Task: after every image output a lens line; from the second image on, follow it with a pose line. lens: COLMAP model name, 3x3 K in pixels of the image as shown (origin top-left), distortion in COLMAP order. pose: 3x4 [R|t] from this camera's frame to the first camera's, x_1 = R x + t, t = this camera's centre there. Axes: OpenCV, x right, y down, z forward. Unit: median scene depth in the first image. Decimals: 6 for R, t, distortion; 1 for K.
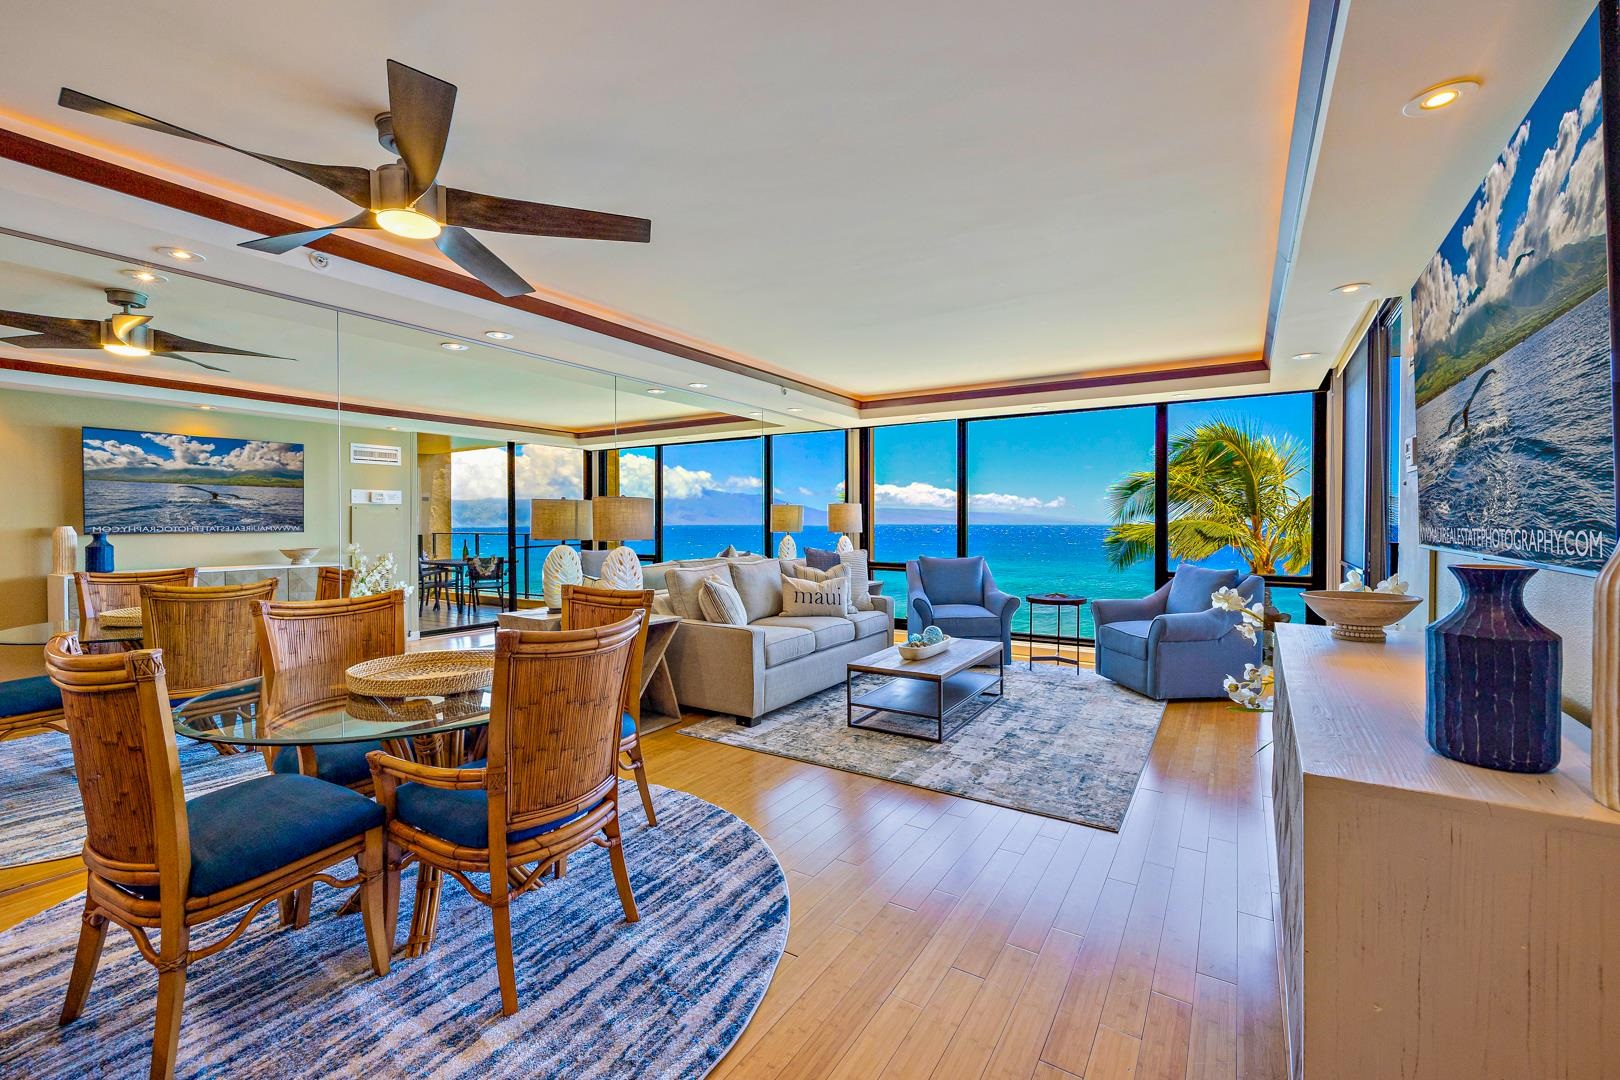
lens RADIAL K [[683.2, 0, 804.9], [0, 683.2, 534.6], [0, 0, 1]] dist [-0.000248, -0.000062]
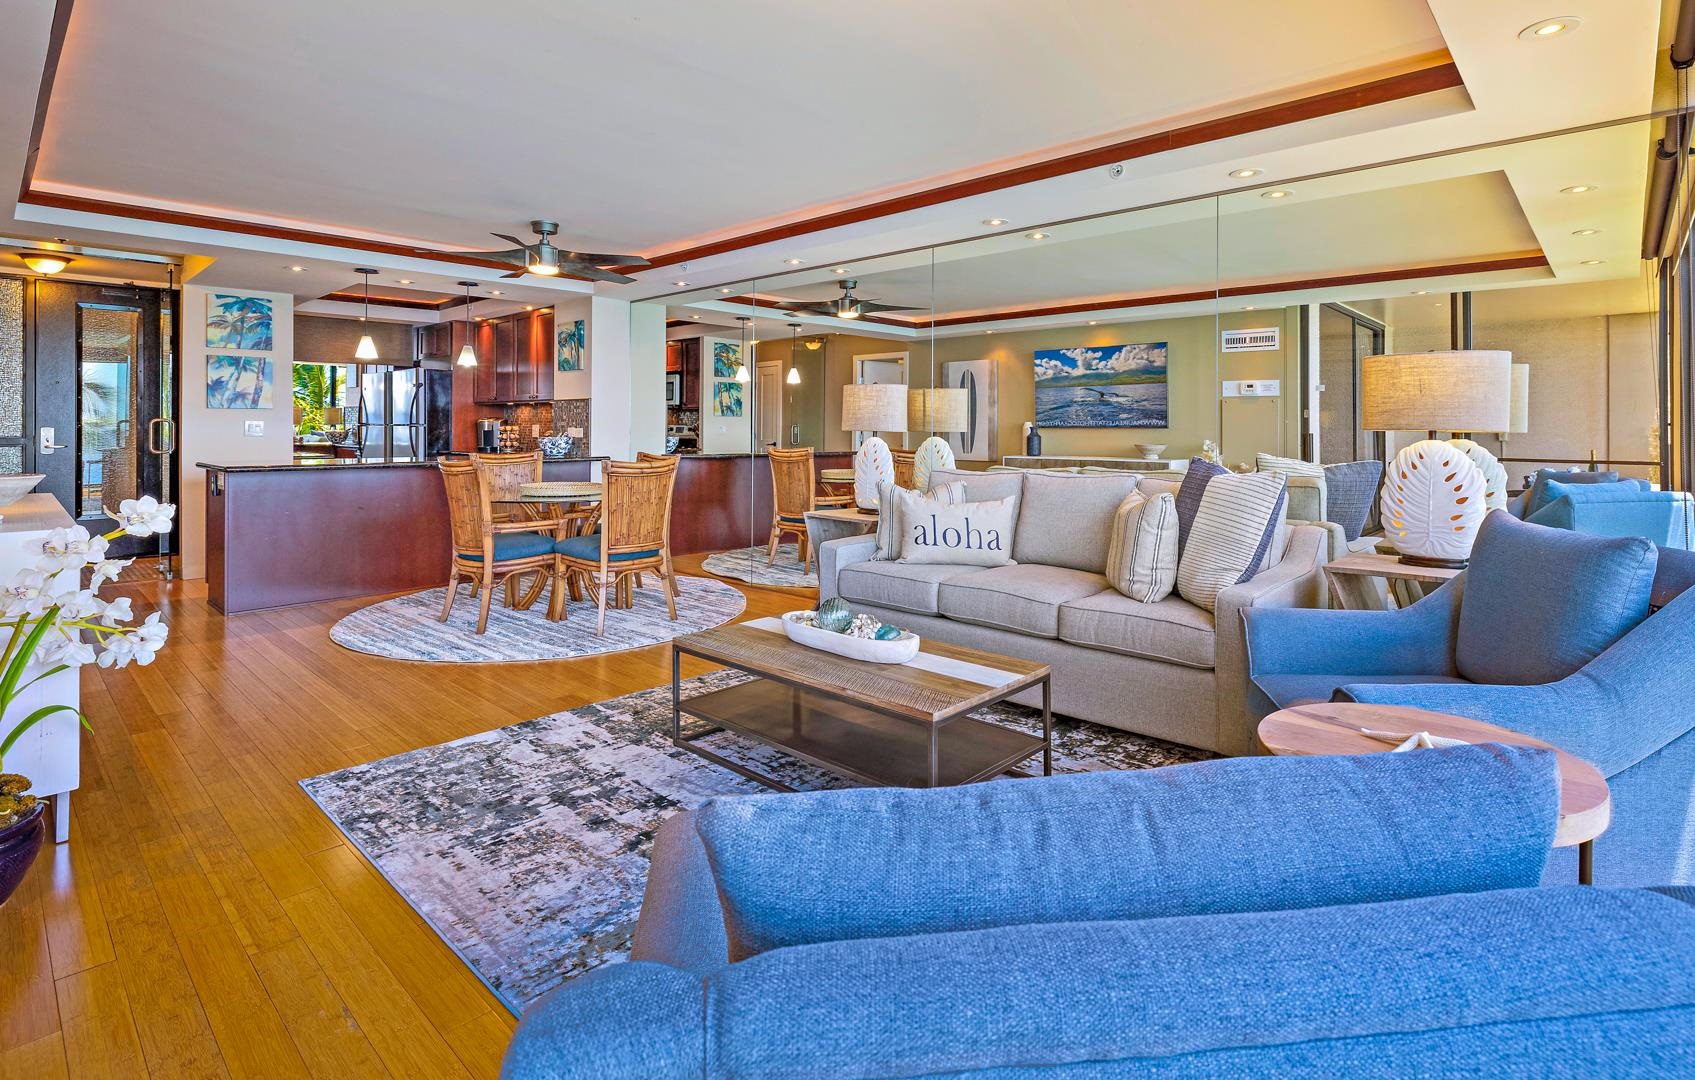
lens RADIAL K [[821.1, 0, 871.9], [0, 821.1, 425.0], [0, 0, 1]] dist [0.014939, -0.014495]
pose [[-0.171023, -0.000991, -0.985266, 0.692943], [-0.019407, 0.999809, 0.002363, -0.001663], [0.985076, 0.019525, -0.171010, 0.971194]]
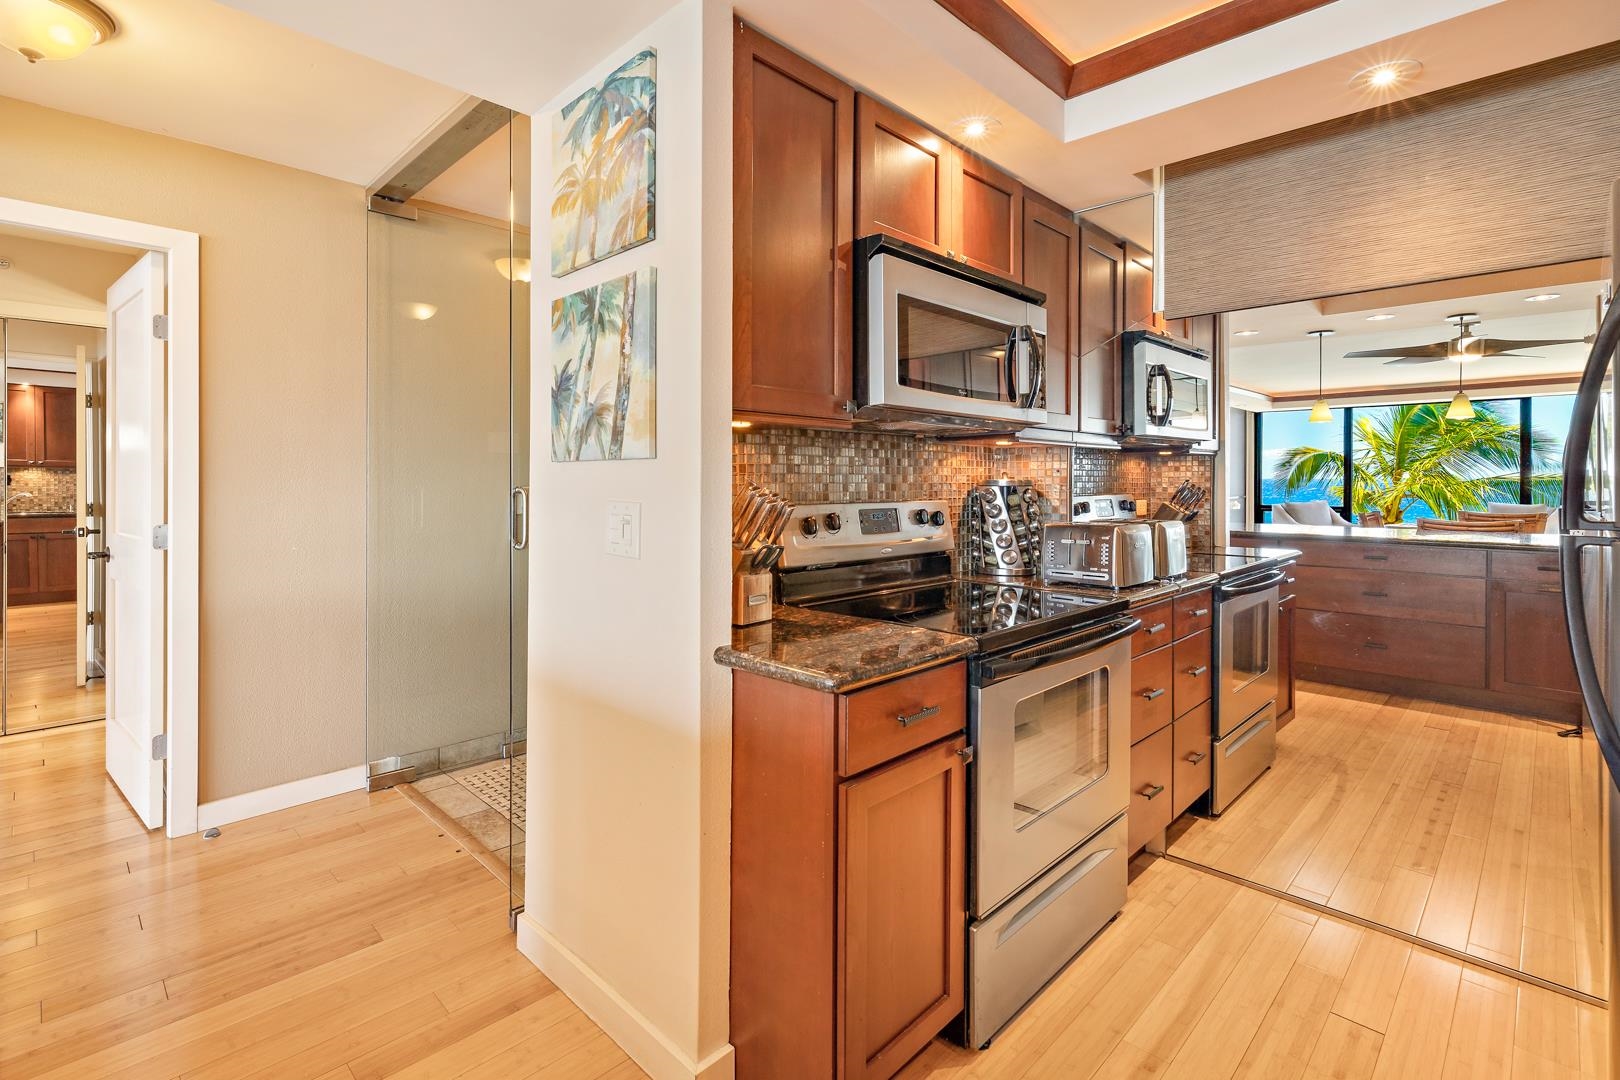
lens RADIAL K [[778.0, 0, 675.1], [0, 778.0, 480.4], [0, 0, 1]] dist [0.013420, 0.000098]
pose [[-0.955490, -0.000742, 0.295023, -0.521762], [0.002800, 0.999929, 0.011583, 0.000012], [-0.295011, 0.011893, -0.955420, 0.131415]]
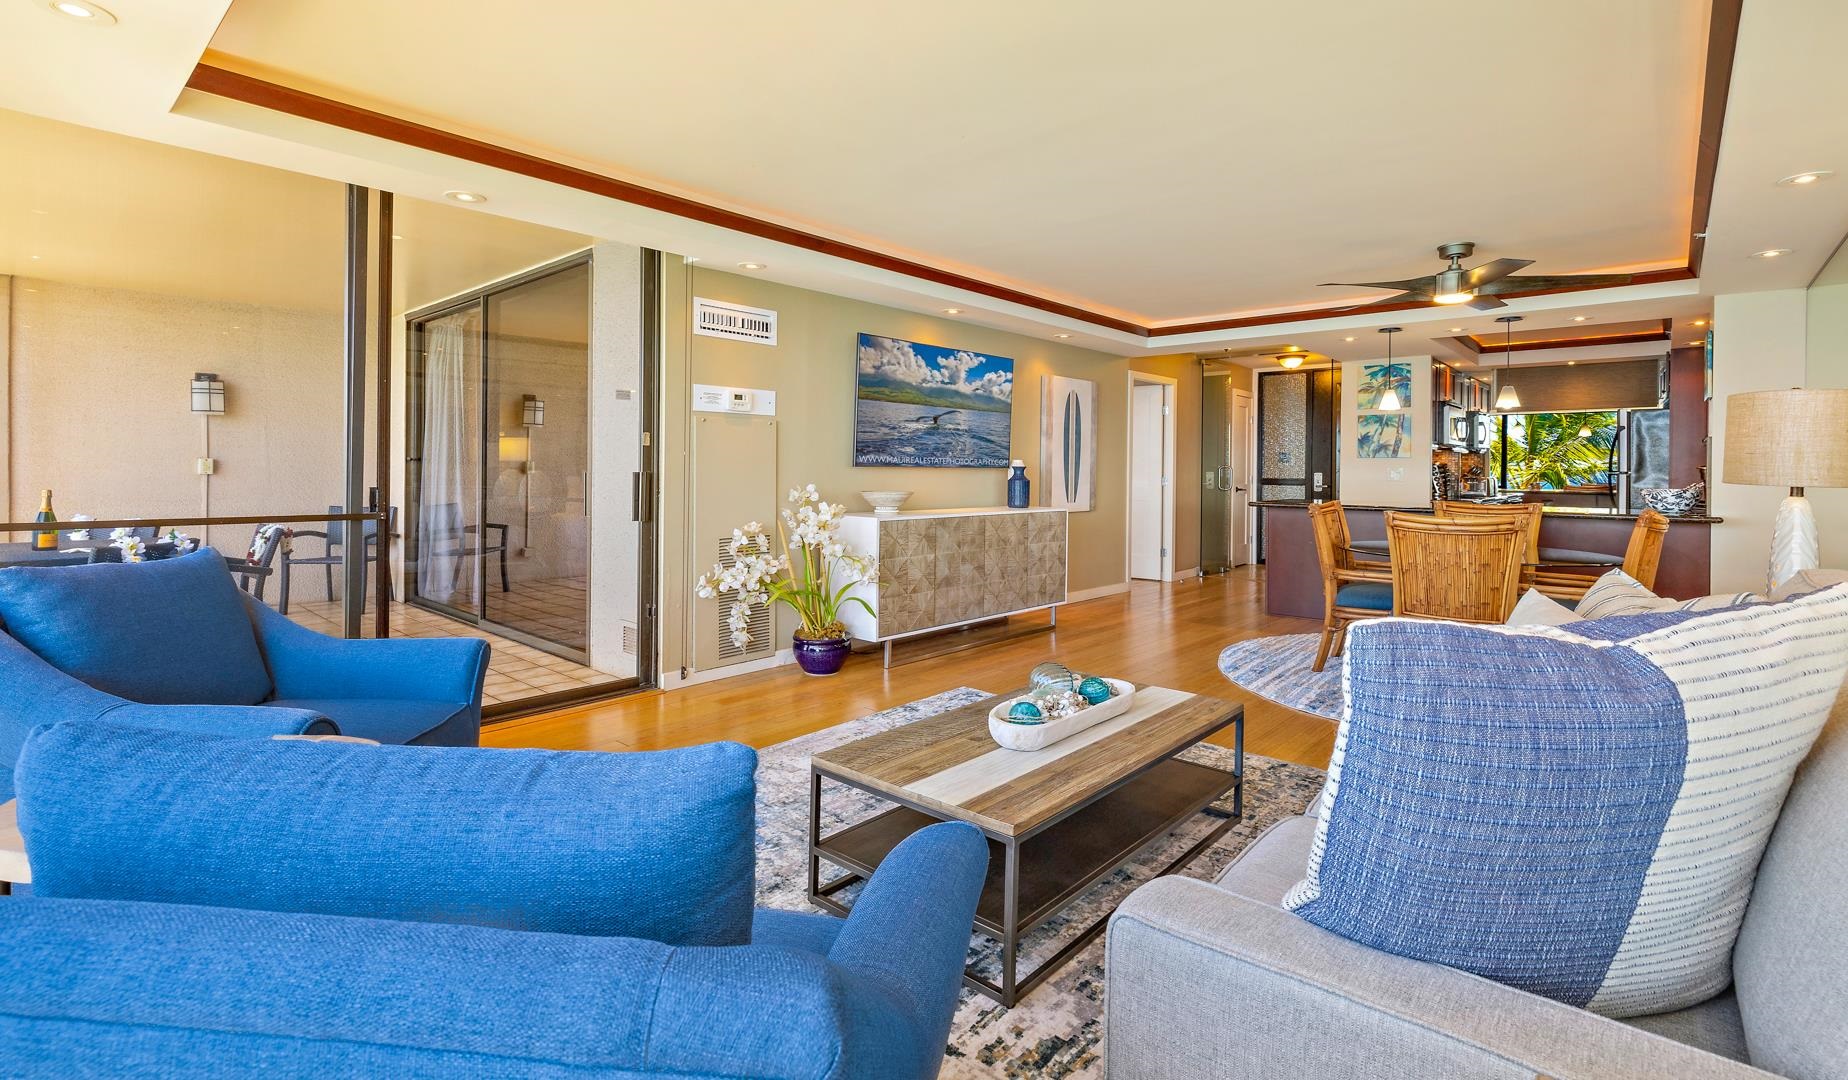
lens RADIAL K [[743.2, 0, 898.8], [0, 743.2, 458.9], [0, 0, 1]] dist [0.012900, -0.000134]
pose [[-0.973833, -0.005316, 0.227202, 0.170244], [-0.004019, 0.999973, 0.006170, -0.008099], [-0.227228, 0.005096, -0.973828, 1.337796]]
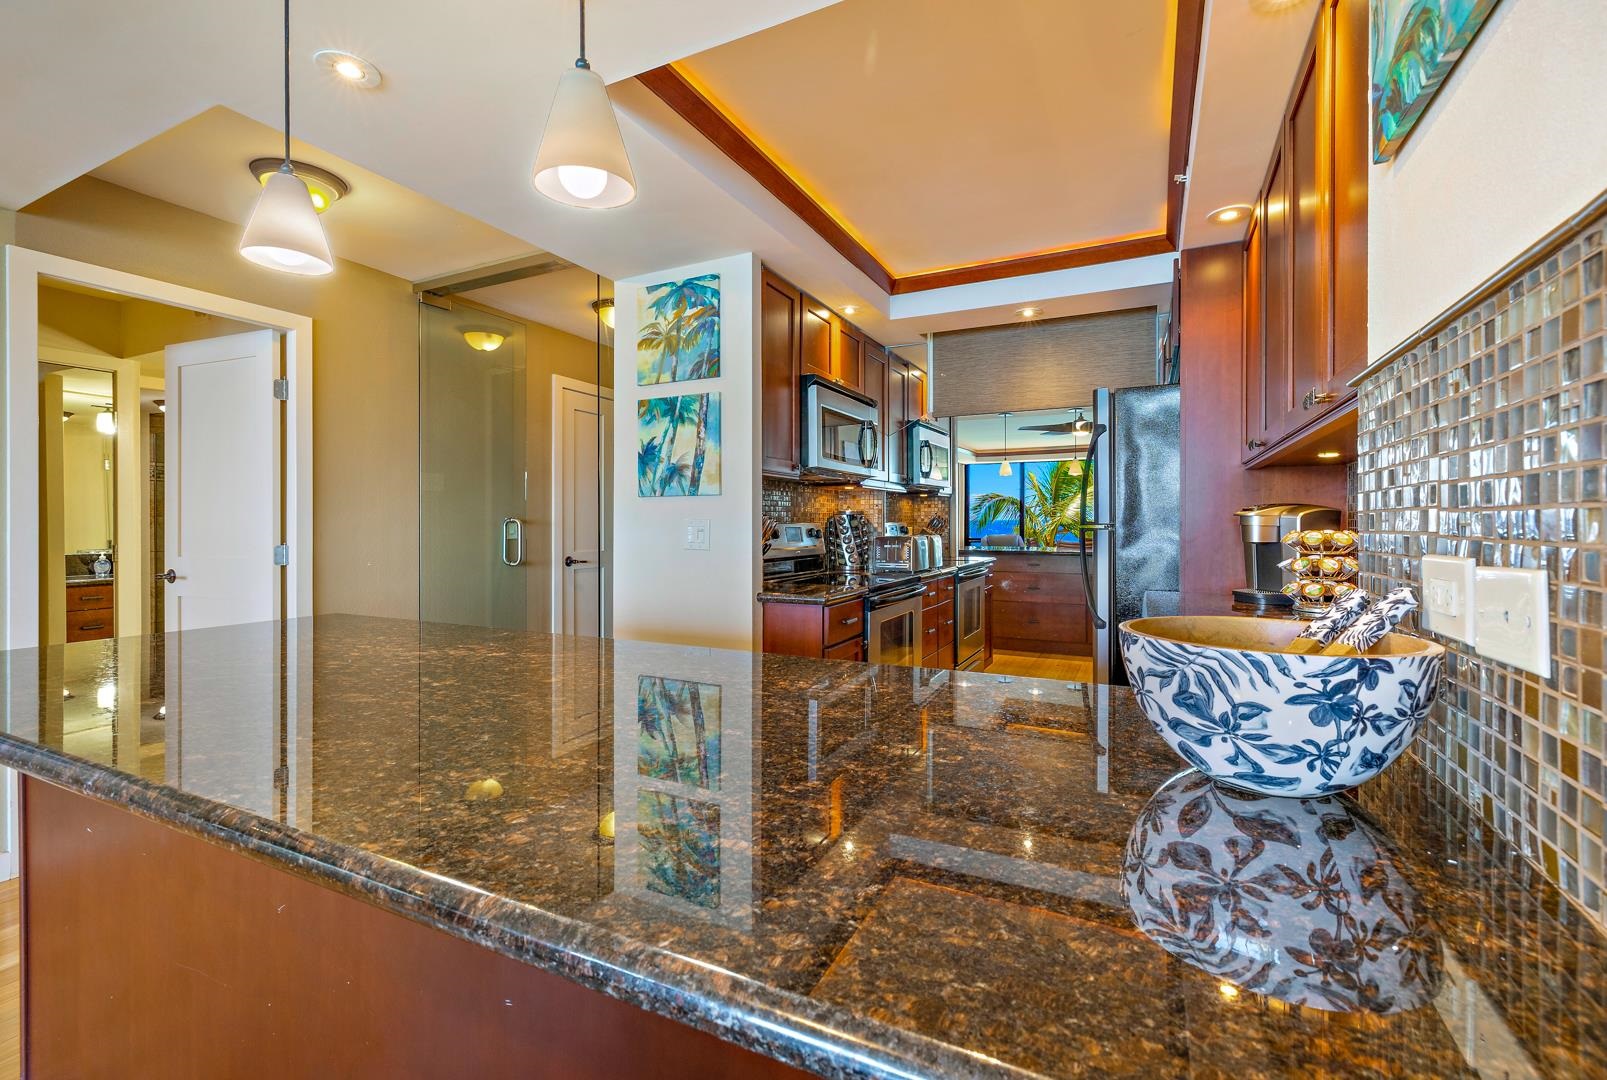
lens RADIAL K [[702.1, 0, 810.5], [0, 702.1, 522.1], [0, 0, 1]] dist [0.001046, 0.000038]
pose [[-0.992819, 0.001528, -0.119616, -0.421819], [-0.000772, 0.999816, 0.019176, 0.004794], [0.119623, 0.019131, -0.992635, 0.371664]]
